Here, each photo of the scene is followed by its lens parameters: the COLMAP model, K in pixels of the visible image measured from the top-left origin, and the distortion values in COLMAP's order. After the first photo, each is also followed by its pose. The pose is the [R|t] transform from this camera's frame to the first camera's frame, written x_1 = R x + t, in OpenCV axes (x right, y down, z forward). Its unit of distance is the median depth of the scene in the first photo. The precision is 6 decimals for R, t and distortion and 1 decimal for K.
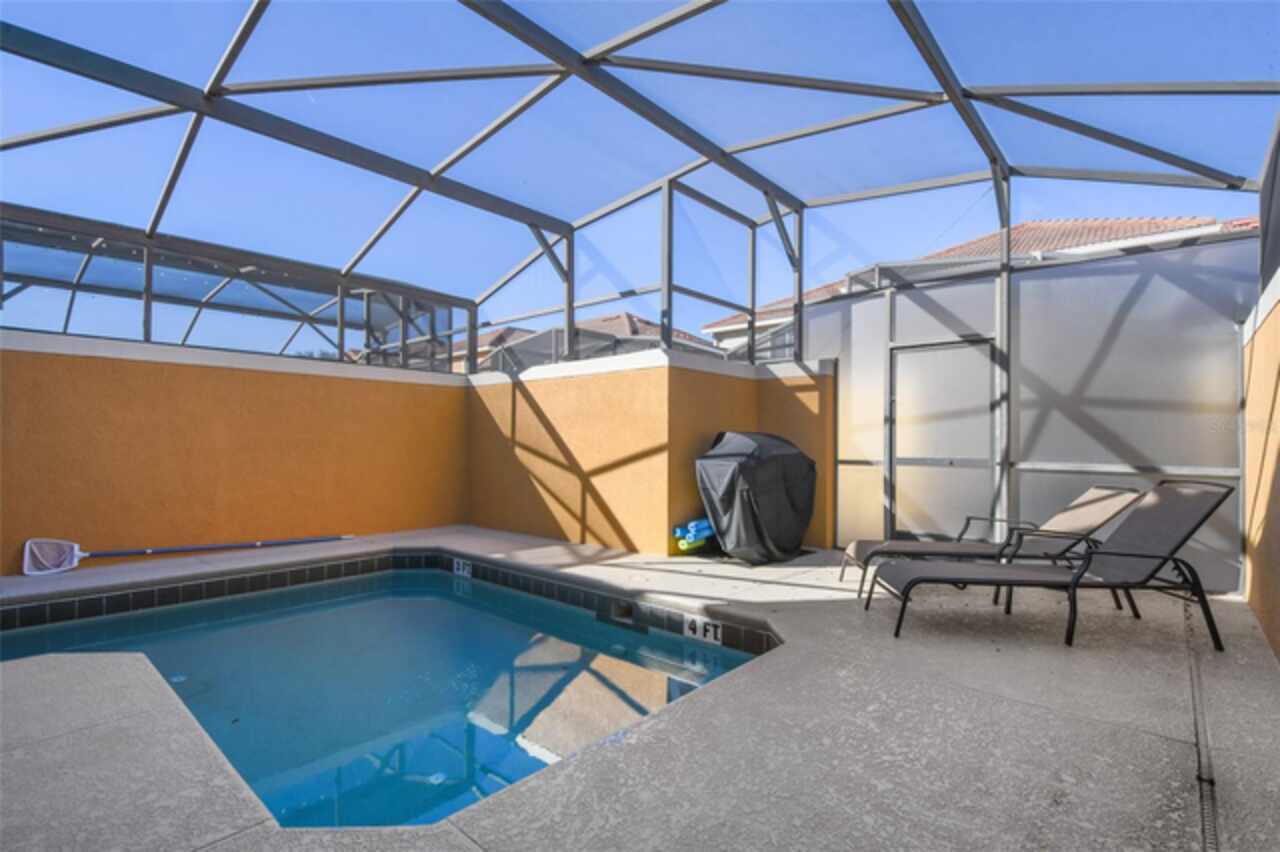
lens RADIAL K [[598.8, 0, 643.4], [0, 598.8, 427.9], [0, 0, 1]] dist [-0.013216, -0.001125]
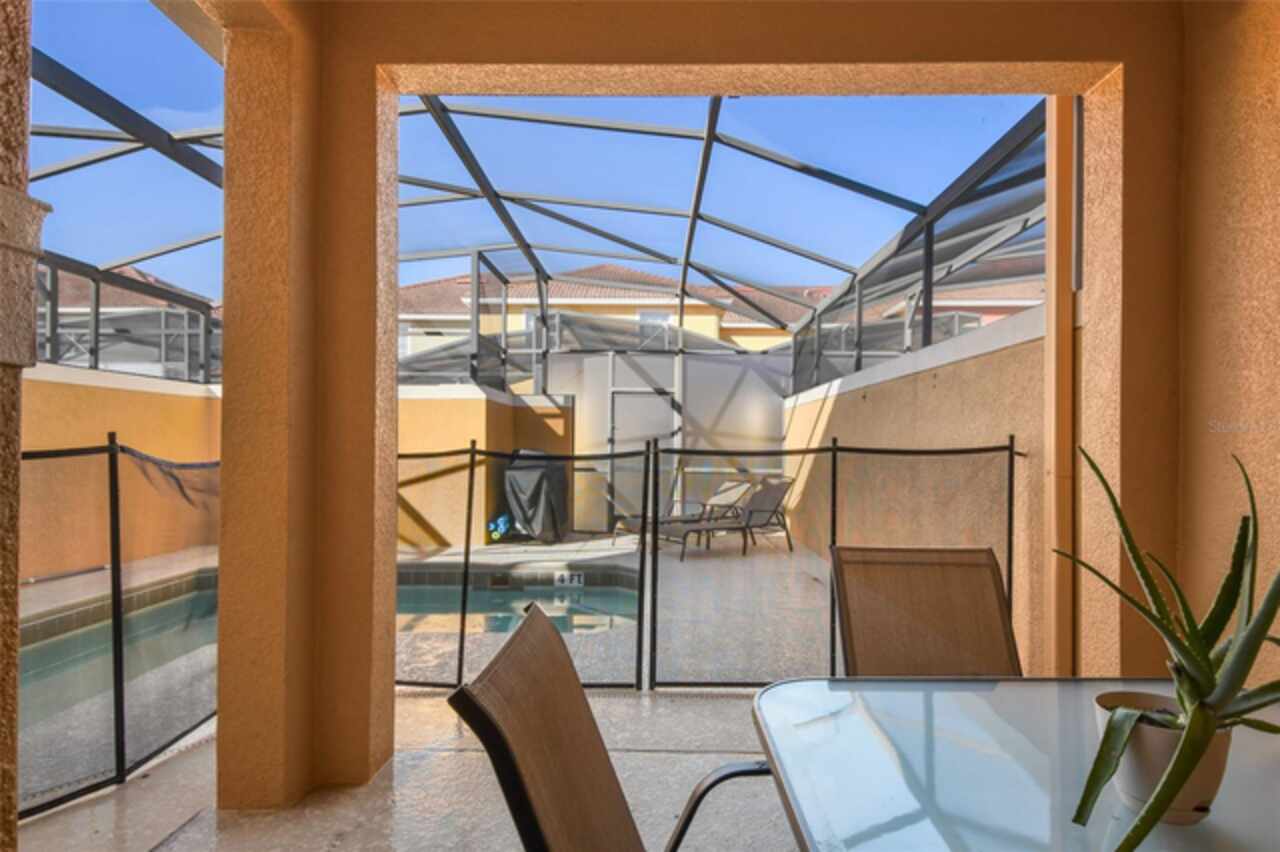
lens RADIAL K [[695.8, 0, 638.3], [0, 695.8, 433.9], [0, 0, 1]] dist [-0.003423, -0.000936]
pose [[0.756544, 0.009478, 0.653874, -0.718045], [-0.019212, 0.999785, 0.007737, -0.048474], [-0.653661, -0.018416, 0.756564, -0.375866]]
